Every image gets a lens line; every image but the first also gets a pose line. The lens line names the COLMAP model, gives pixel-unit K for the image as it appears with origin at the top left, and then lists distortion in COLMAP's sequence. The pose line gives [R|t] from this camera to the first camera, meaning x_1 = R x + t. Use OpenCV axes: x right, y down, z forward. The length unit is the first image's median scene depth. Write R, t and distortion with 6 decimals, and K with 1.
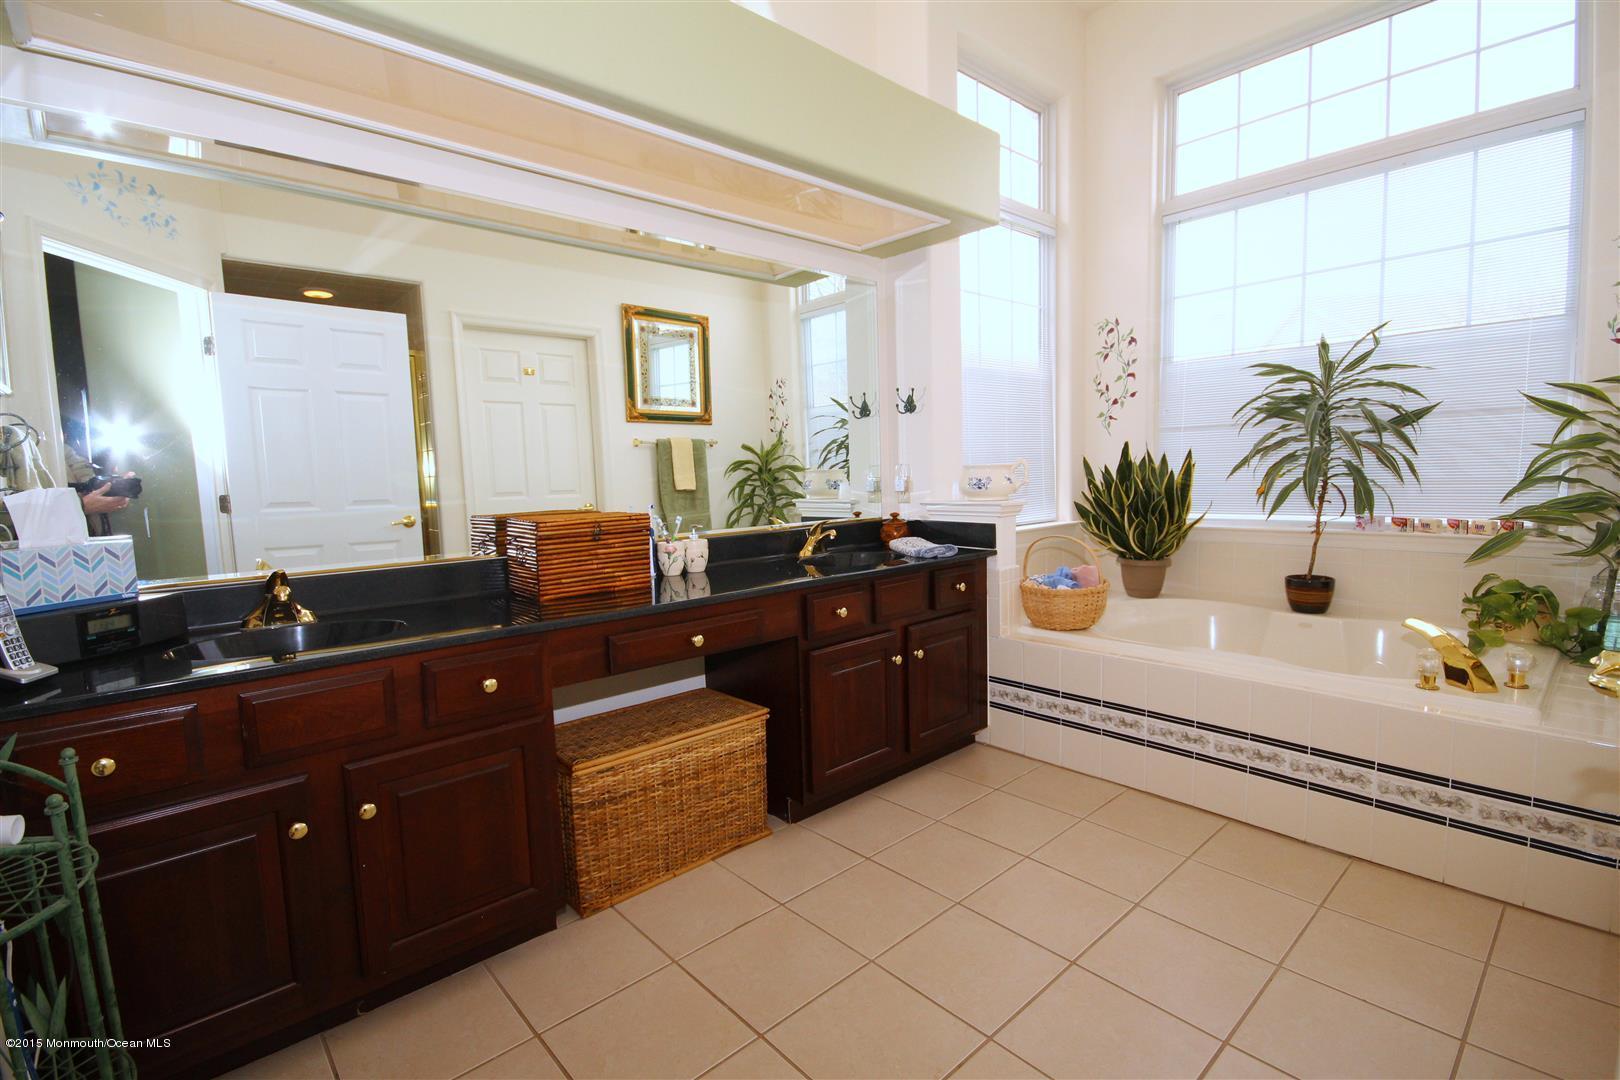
lens RADIAL K [[753.8, 0, 820.1], [0, 753.8, 534.9], [0, 0, 1]] dist [0.012792, -0.012505]
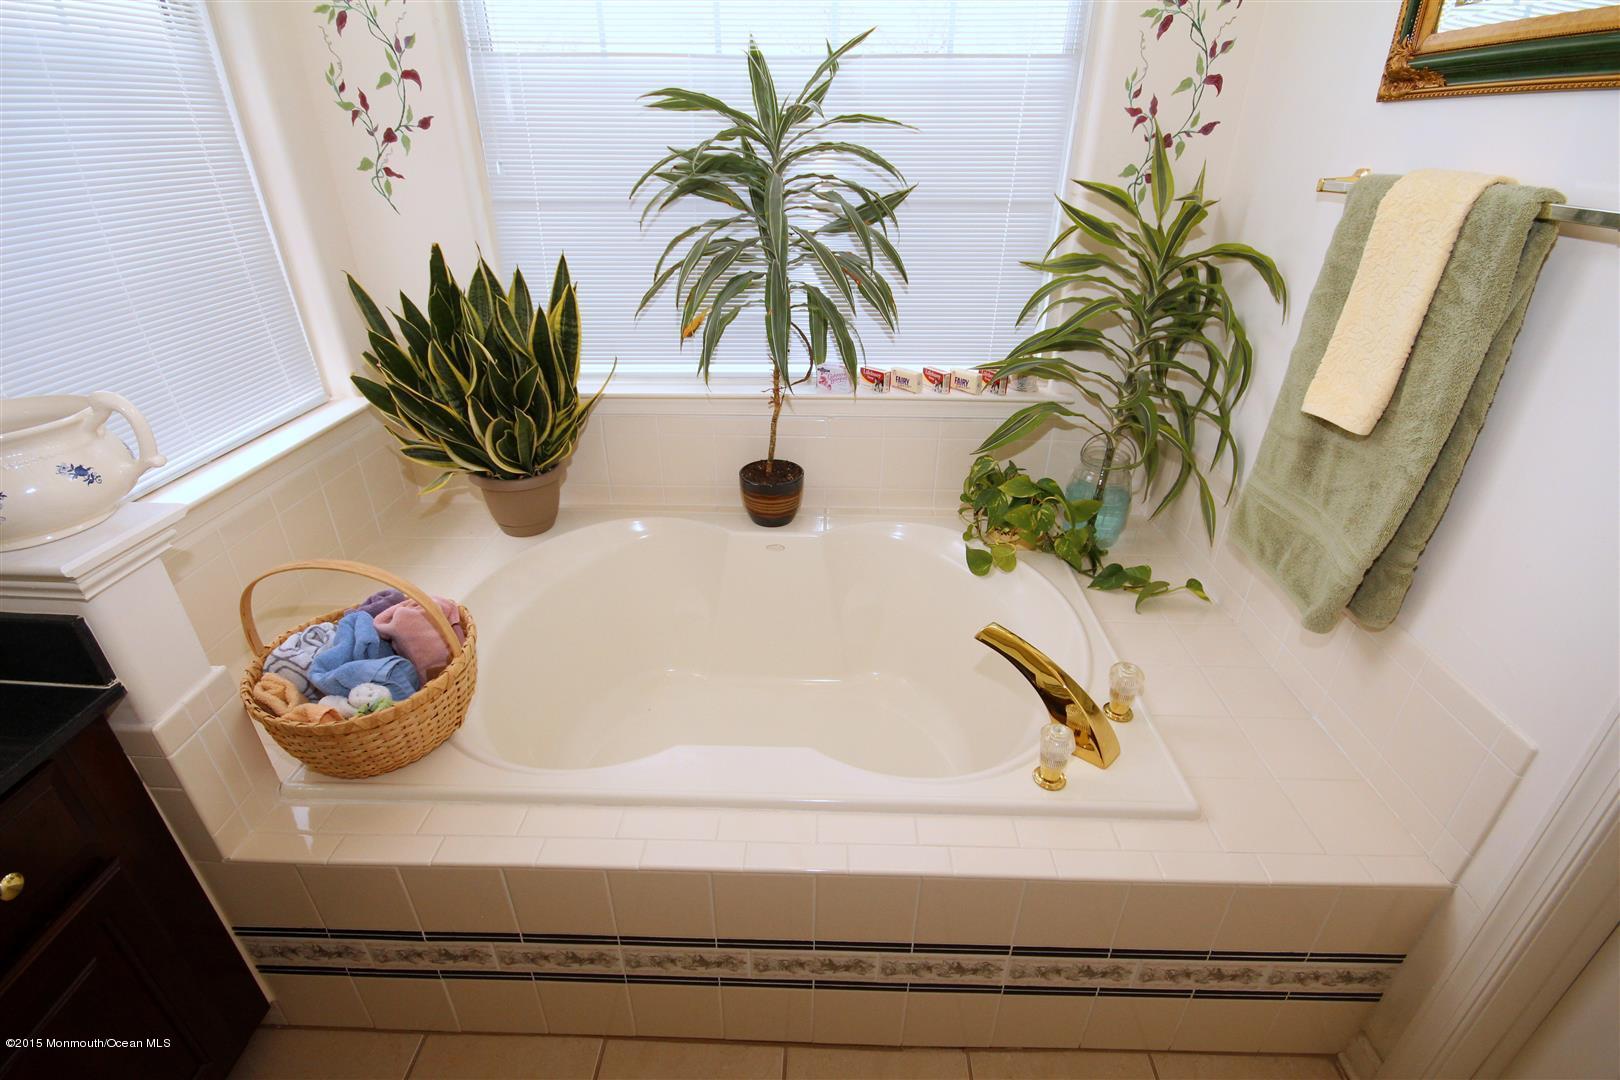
lens RADIAL K [[753.8, 0, 820.1], [0, 753.8, 534.9], [0, 0, 1]] dist [0.012792, -0.012505]
pose [[0.689322, -0.309730, 0.654907, 0.217182], [0.038957, 0.918539, 0.393406, -0.140659], [-0.723407, -0.245670, 0.645235, 0.502841]]
